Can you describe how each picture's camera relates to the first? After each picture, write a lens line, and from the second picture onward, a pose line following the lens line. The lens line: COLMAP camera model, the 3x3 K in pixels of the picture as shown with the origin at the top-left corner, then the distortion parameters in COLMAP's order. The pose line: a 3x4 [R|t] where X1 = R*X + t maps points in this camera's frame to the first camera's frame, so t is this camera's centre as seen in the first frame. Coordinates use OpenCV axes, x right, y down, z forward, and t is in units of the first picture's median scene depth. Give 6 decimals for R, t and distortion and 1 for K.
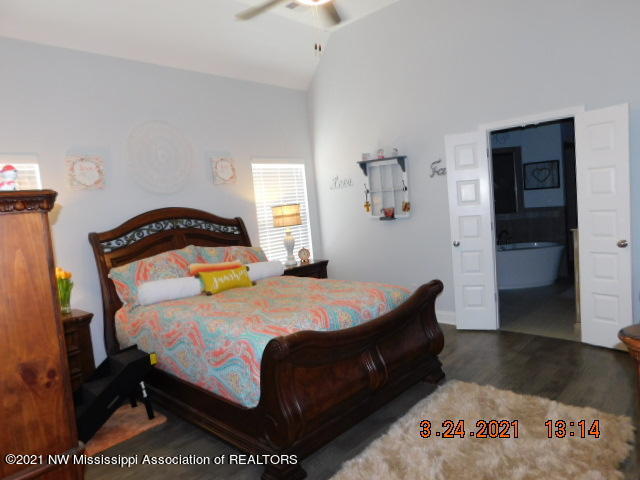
lens RADIAL K [[427.1, 0, 318.6], [0, 427.1, 243.0], [0, 0, 1]] dist [-0.072060, 0.072950]
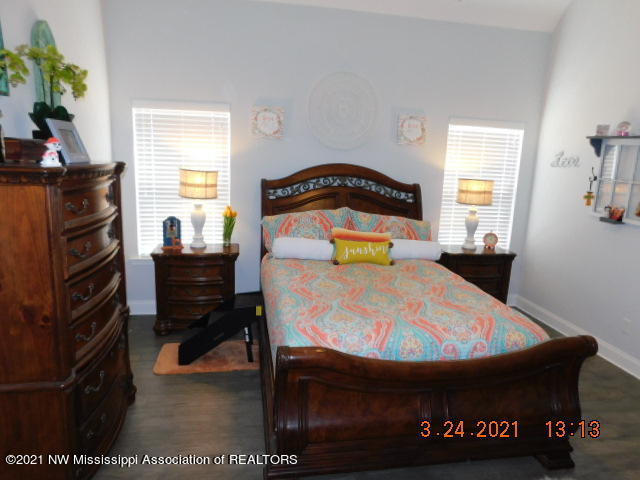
lens RADIAL K [[427.1, 0, 318.6], [0, 427.1, 243.0], [0, 0, 1]] dist [-0.072060, 0.072950]
pose [[0.797141, 0.246543, -0.551166, 0.193317], [-0.167906, 0.967346, 0.189866, -0.083990], [0.579978, -0.058806, 0.812507, 0.152978]]
